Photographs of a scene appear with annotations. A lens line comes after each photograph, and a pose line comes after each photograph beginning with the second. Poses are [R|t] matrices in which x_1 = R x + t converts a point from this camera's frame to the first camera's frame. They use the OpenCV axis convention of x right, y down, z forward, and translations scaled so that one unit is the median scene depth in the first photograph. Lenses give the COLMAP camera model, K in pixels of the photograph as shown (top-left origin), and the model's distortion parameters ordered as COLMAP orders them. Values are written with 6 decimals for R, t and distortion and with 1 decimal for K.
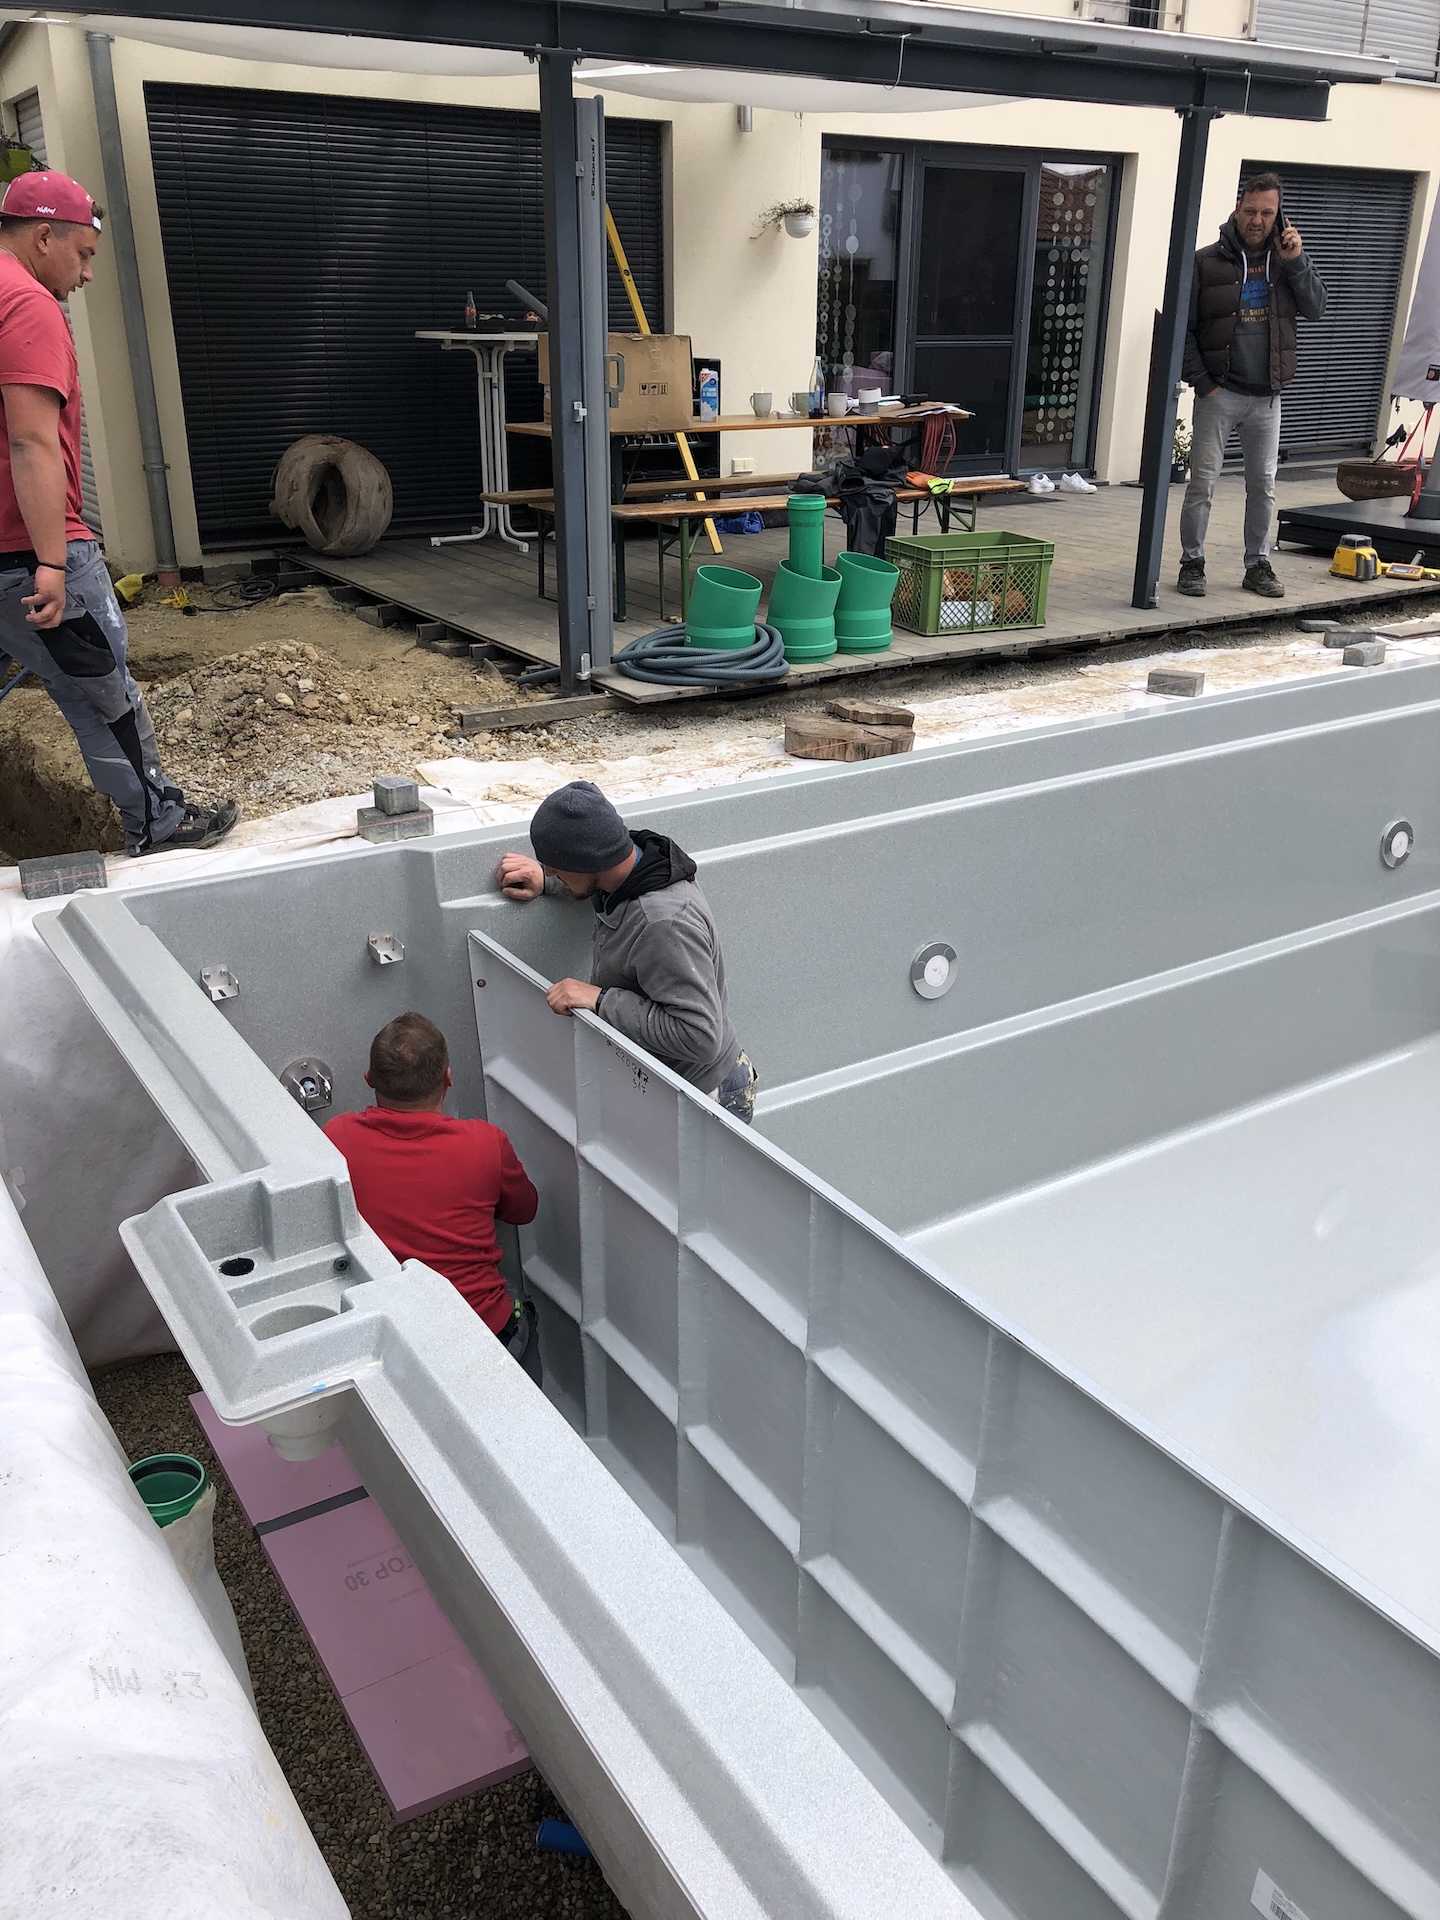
lens RADIAL K [[1563.3, 0, 721.5], [0, 1563.3, 959.1], [0, 0, 1]] dist [0.015526, 0.001267]
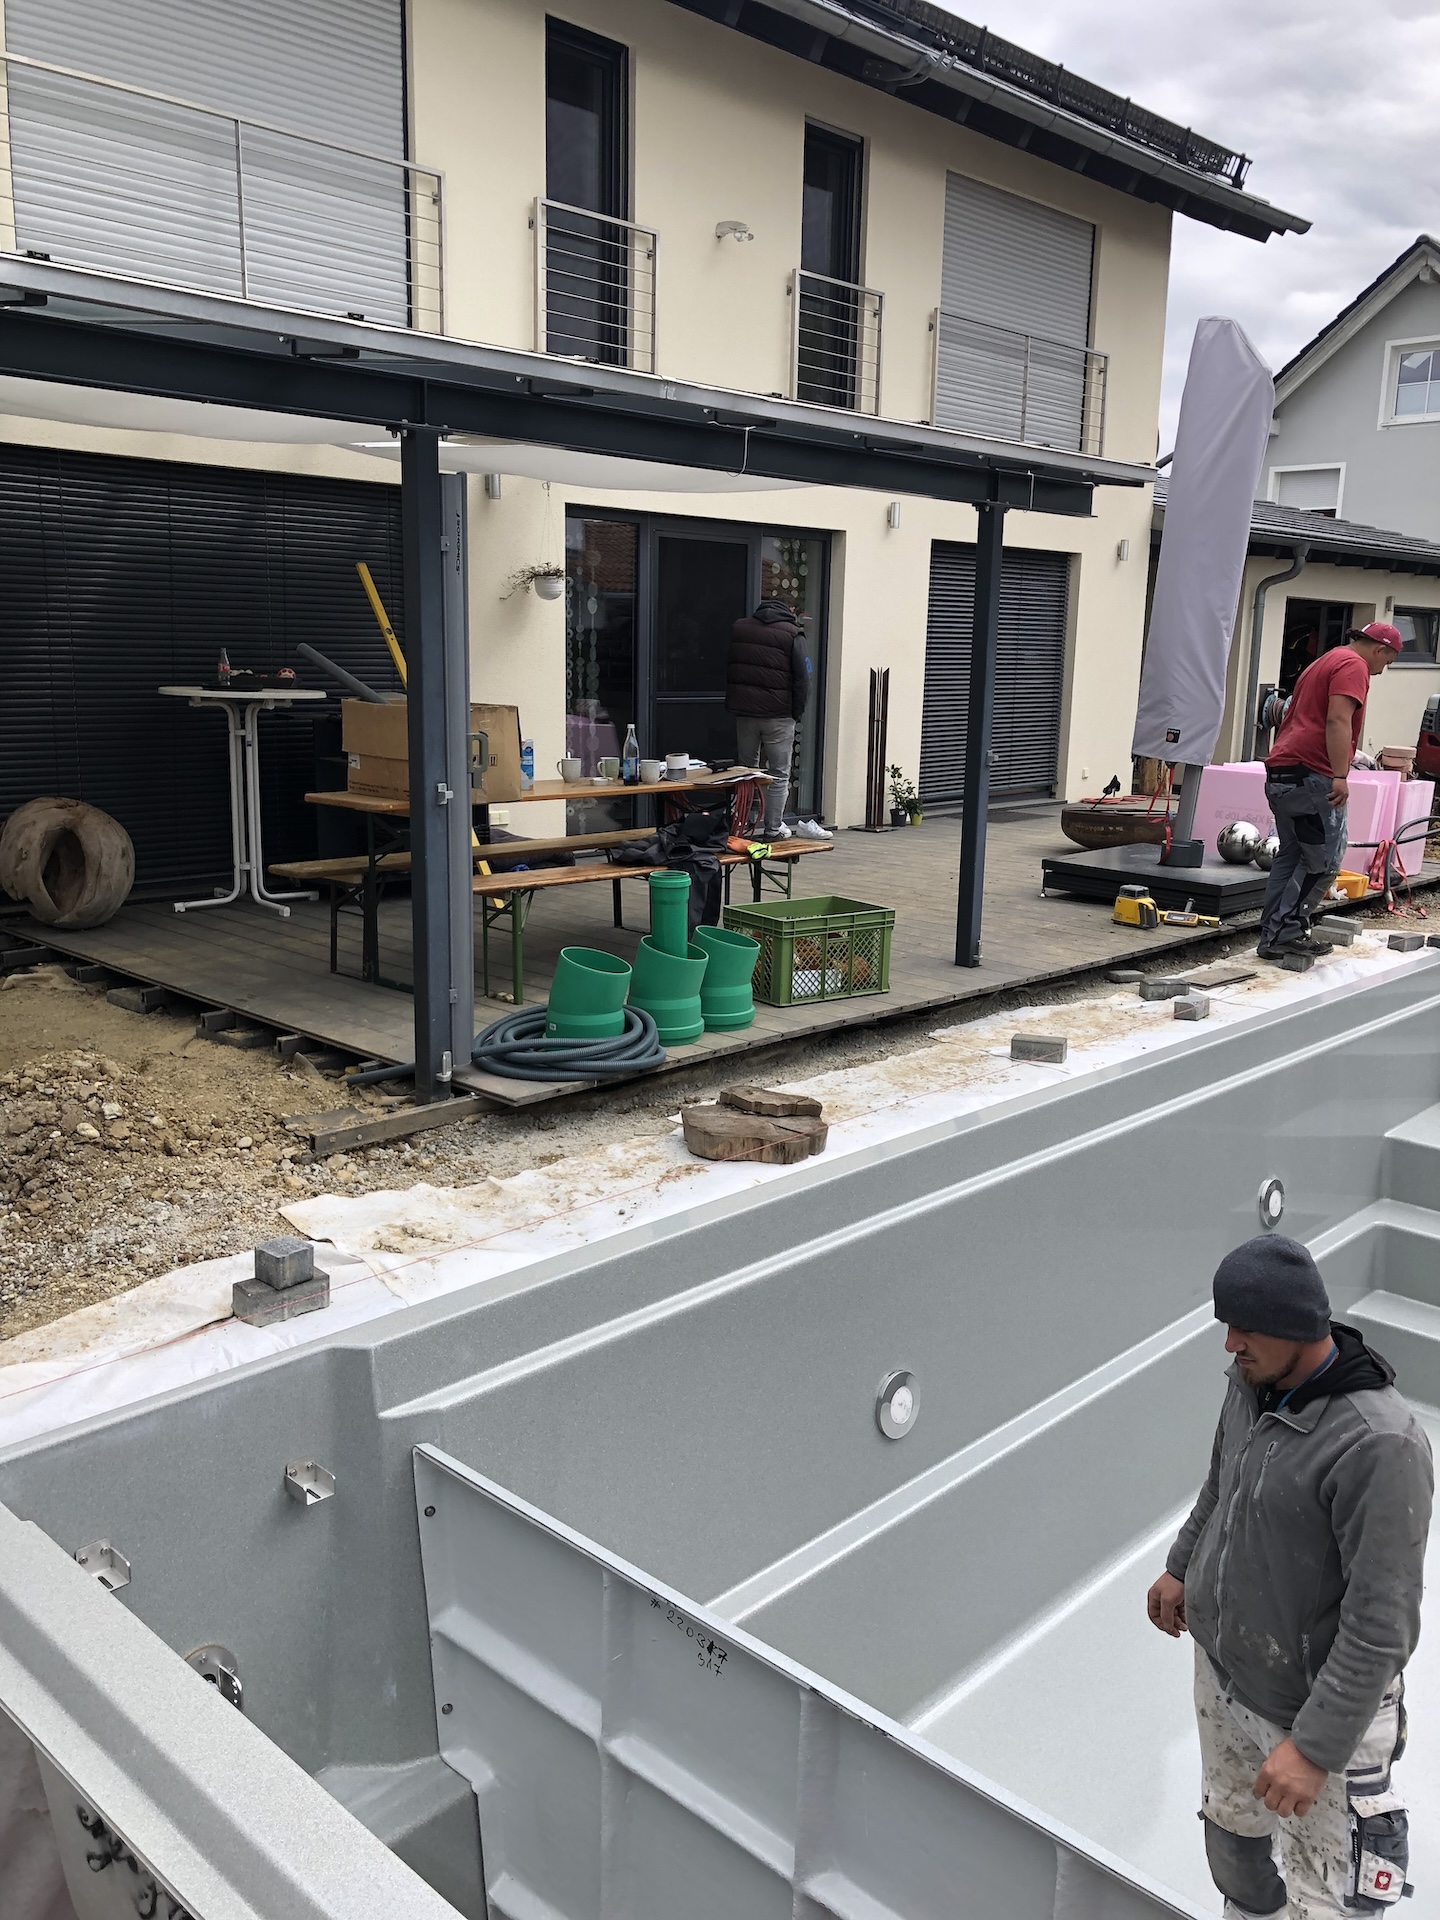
lens RADIAL K [[1563.3, 0, 721.5], [0, 1563.3, 959.1], [0, 0, 1]] dist [0.015526, 0.001267]
pose [[0.972995, -0.031031, 0.228730, -0.106294], [0.075014, 0.979644, -0.186199, -0.057128], [-0.218296, 0.198329, 0.955517, 0.095560]]
